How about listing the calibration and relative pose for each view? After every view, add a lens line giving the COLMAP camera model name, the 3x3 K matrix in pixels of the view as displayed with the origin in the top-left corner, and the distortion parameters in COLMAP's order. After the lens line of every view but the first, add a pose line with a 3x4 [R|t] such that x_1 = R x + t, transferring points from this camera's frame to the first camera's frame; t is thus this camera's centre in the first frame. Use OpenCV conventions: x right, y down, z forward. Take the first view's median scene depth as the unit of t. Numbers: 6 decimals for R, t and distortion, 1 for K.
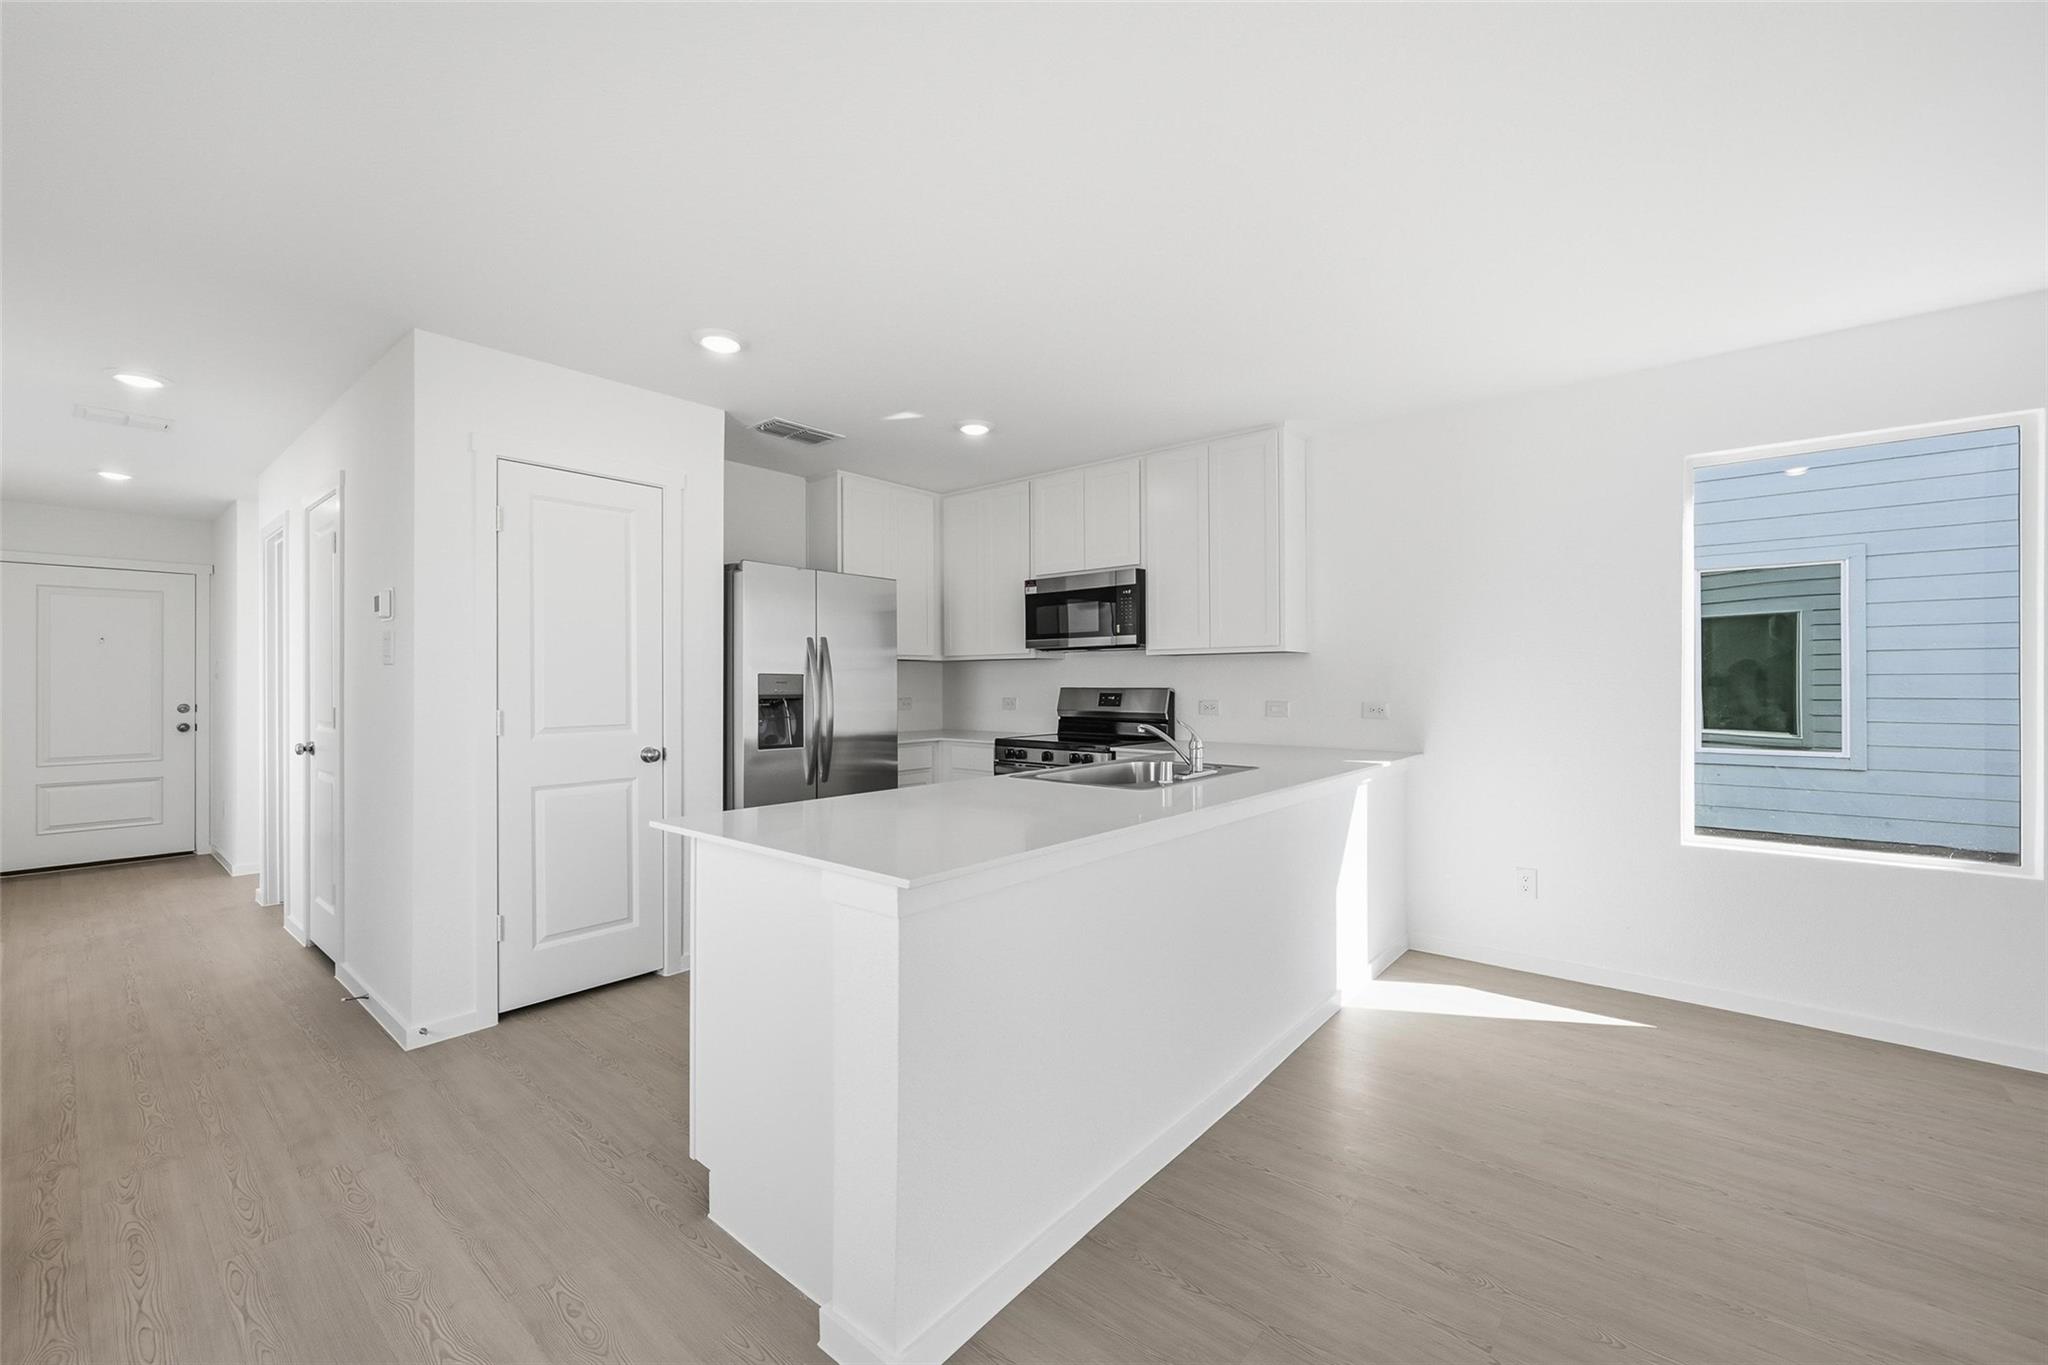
lens RADIAL K [[827.4, 0, 1033.6], [0, 827.4, 676.9], [0, 0, 1]] dist [0.000970, 0.000184]
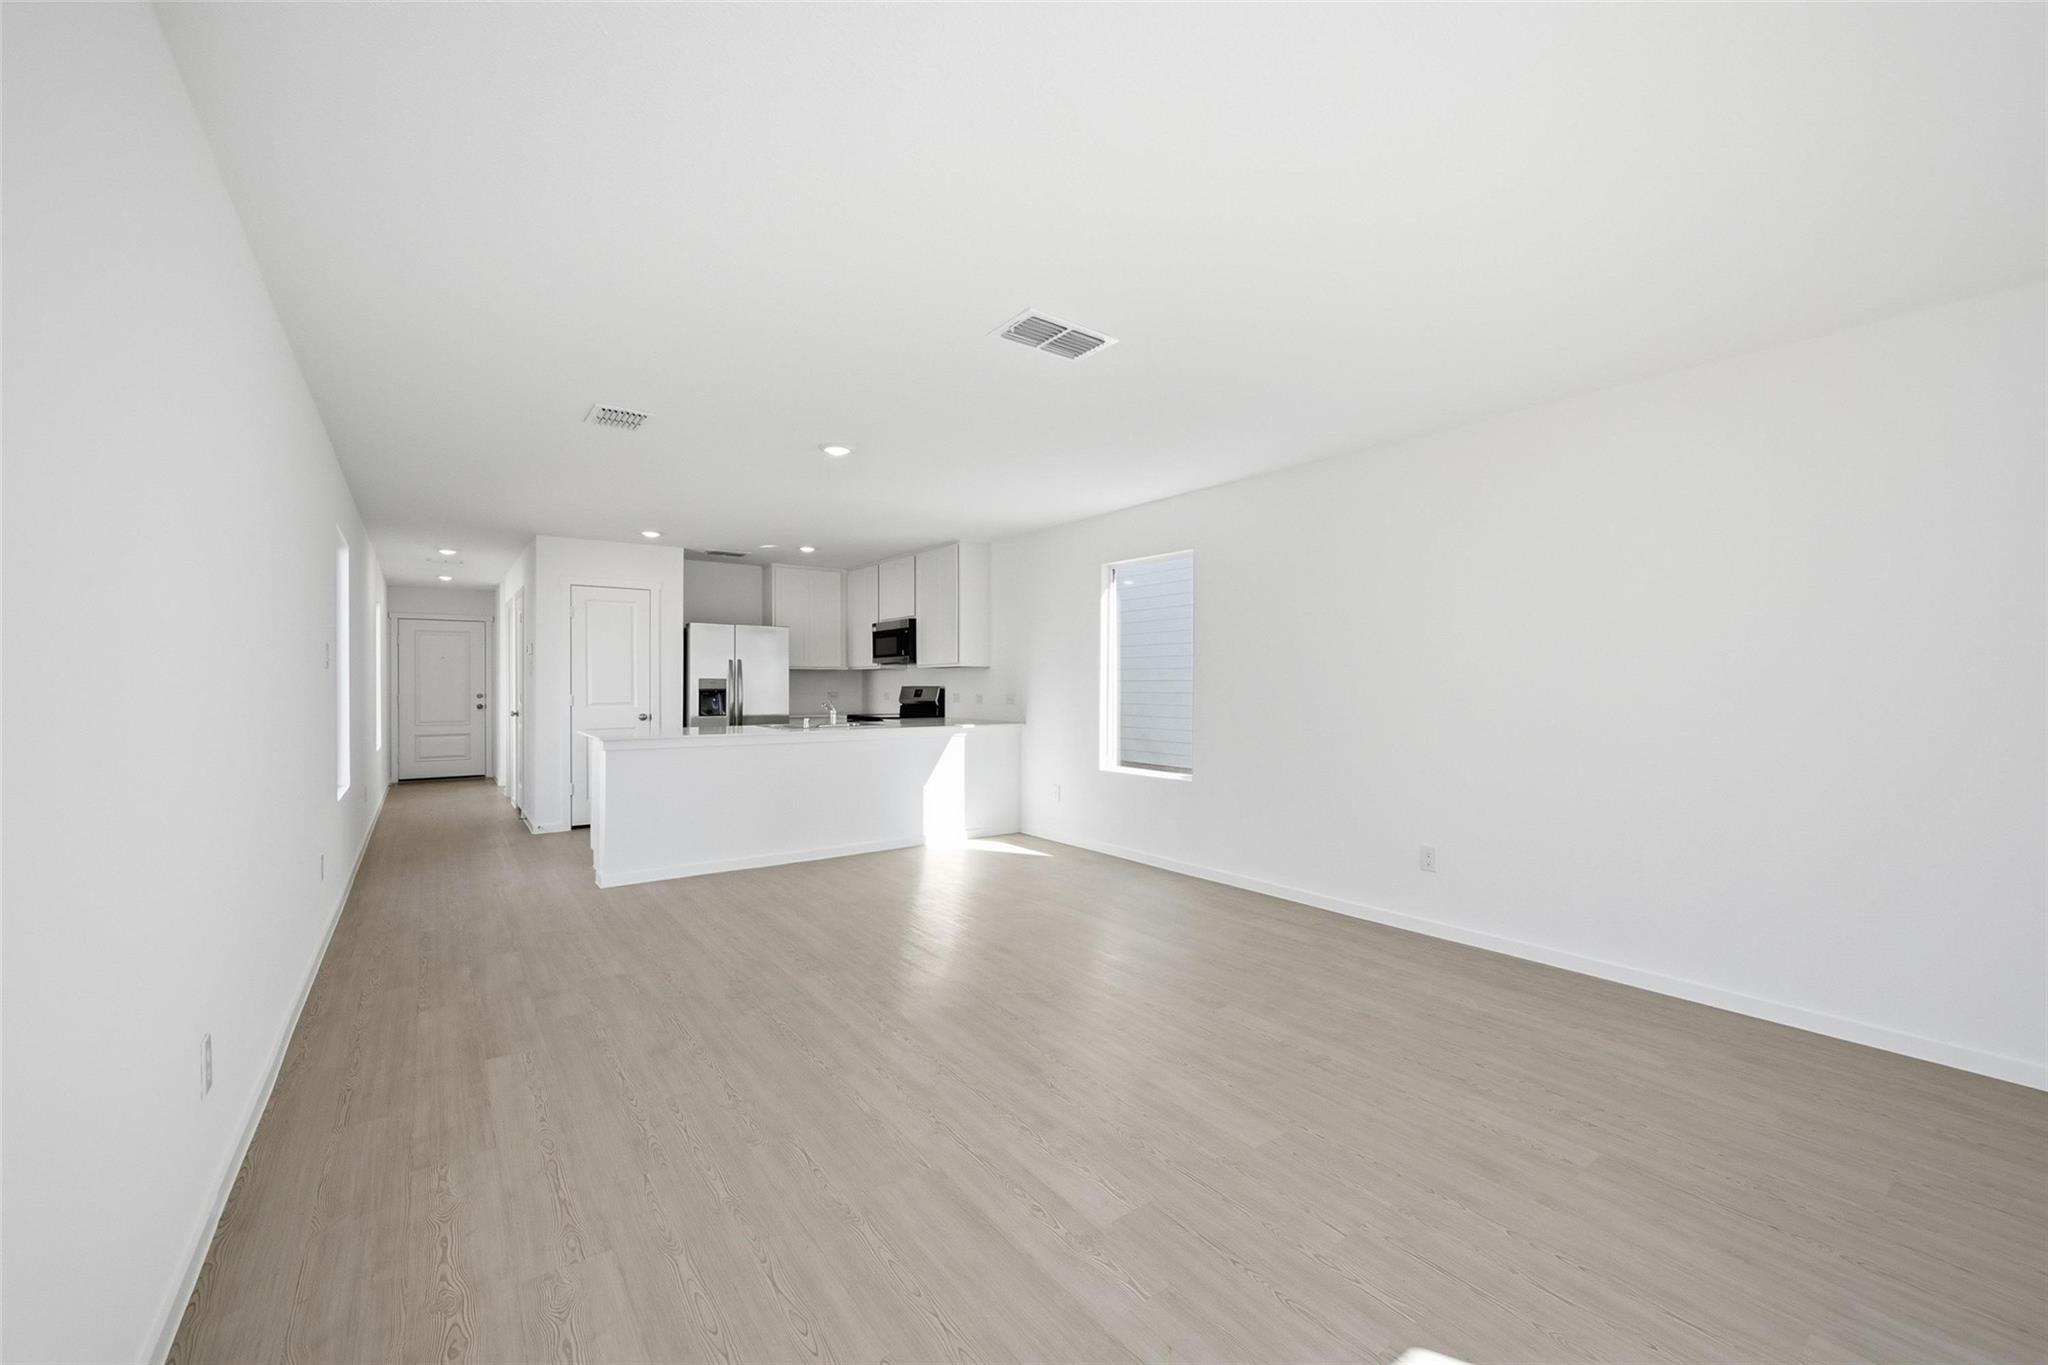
lens RADIAL K [[813.0, 0, 1027.9], [0, 813.0, 680.5], [0, 0, 1]] dist [0.001866, 0.000148]
pose [[0.971843, 0.002852, -0.235611, 0.859591], [-0.002237, 0.999993, 0.002878, -0.005885], [0.235618, -0.002270, 0.971843, -0.689145]]
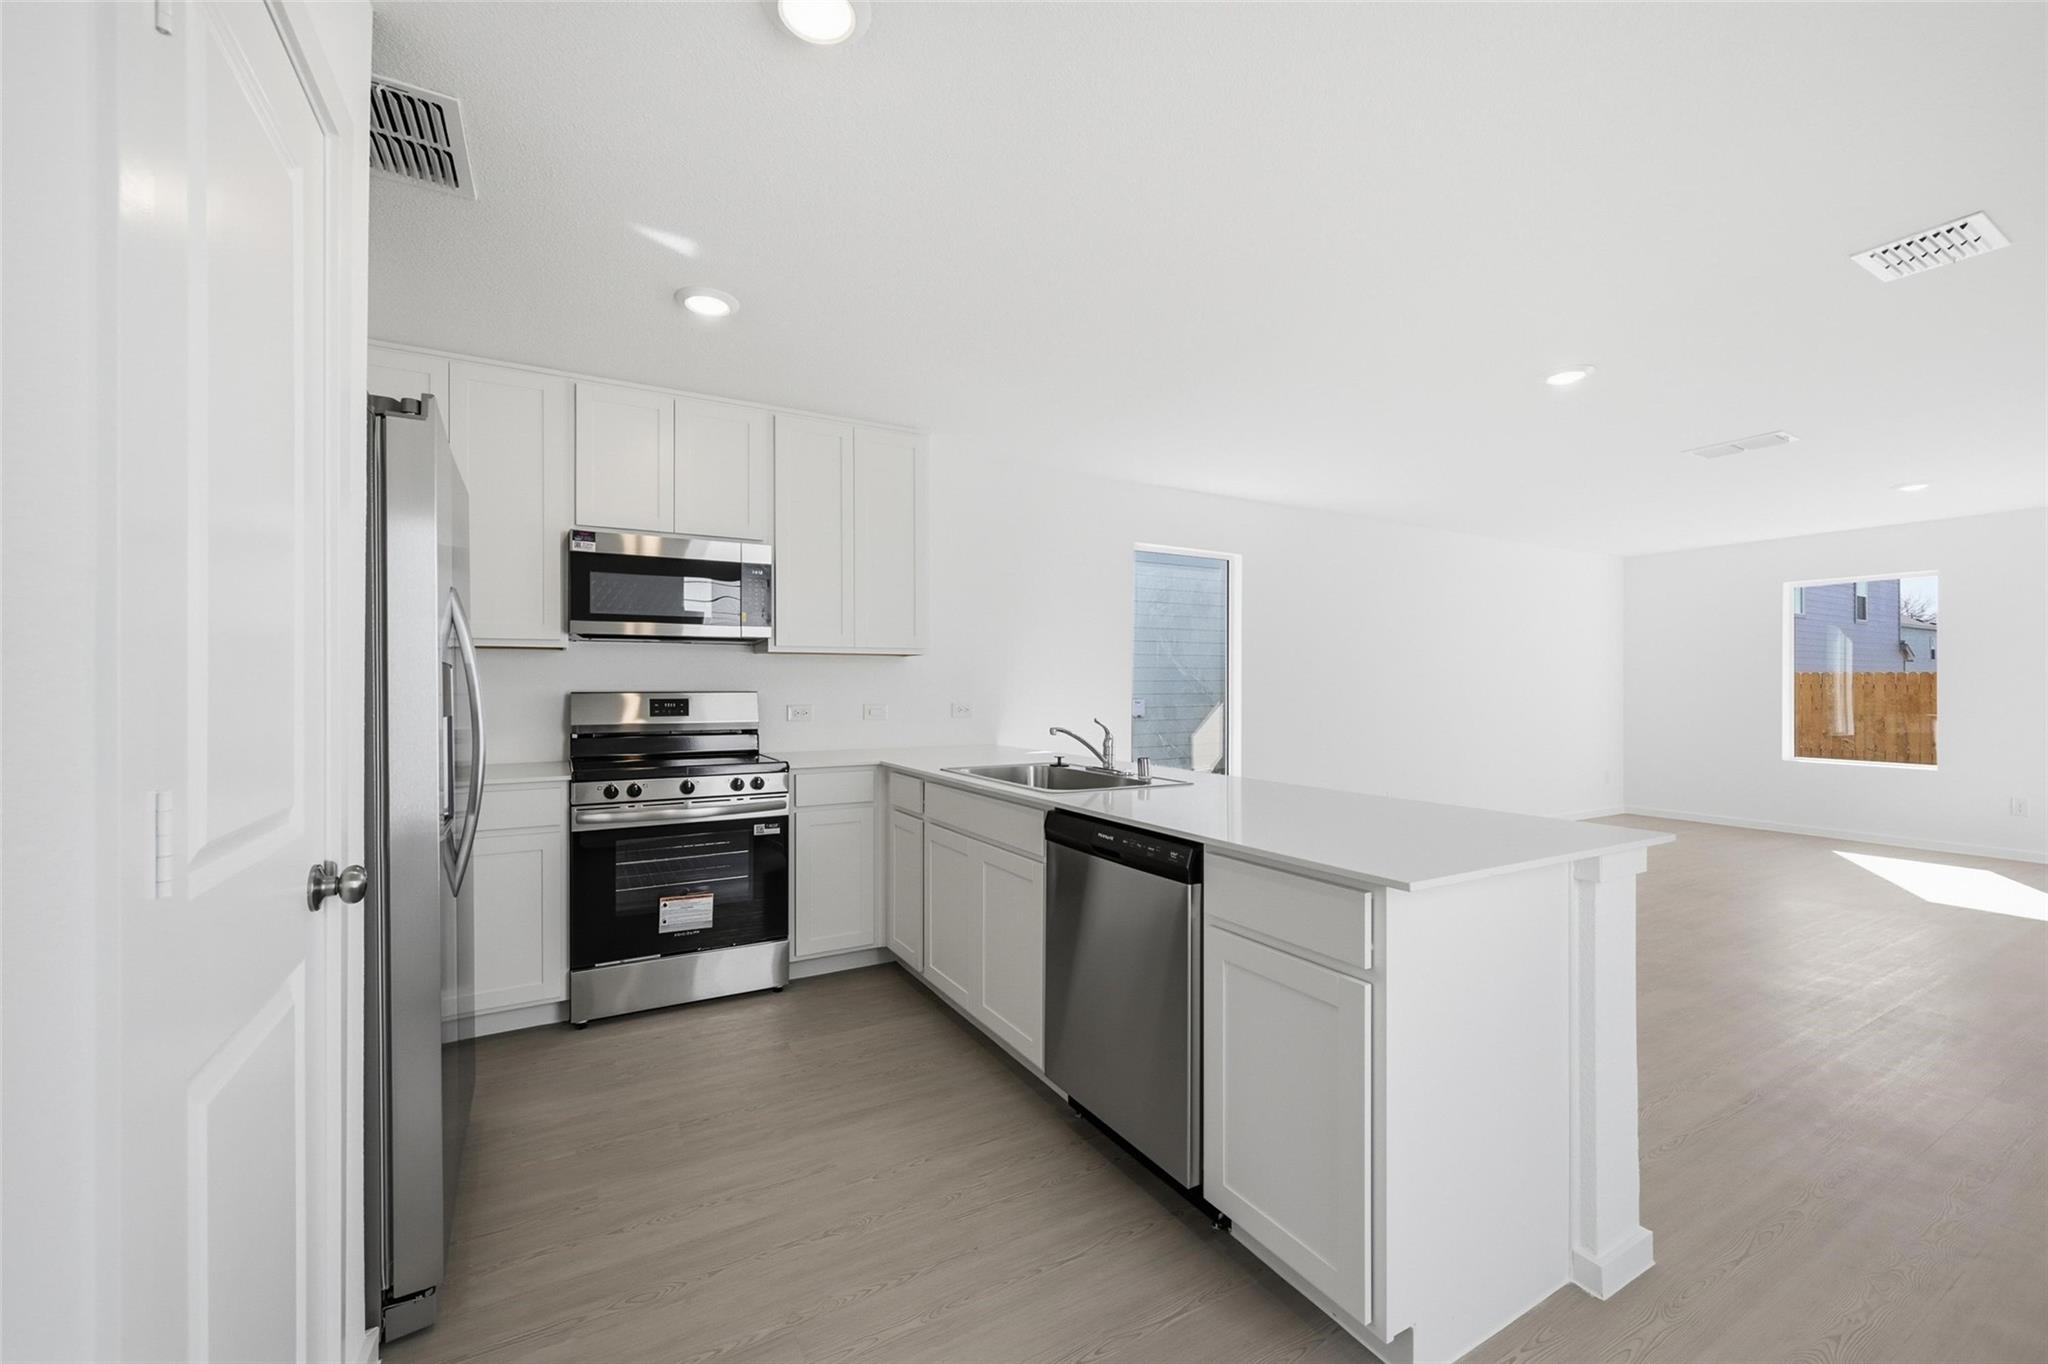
lens RADIAL K [[813.0, 0, 1027.9], [0, 813.0, 680.0], [0, 0, 1]] dist [0.001866, 0.000148]
pose [[0.343348, 0.005154, 0.939194, -0.607226], [-0.010510, 0.999943, -0.001645, 0.000274], [-0.939149, -0.009306, 0.343383, 0.541841]]
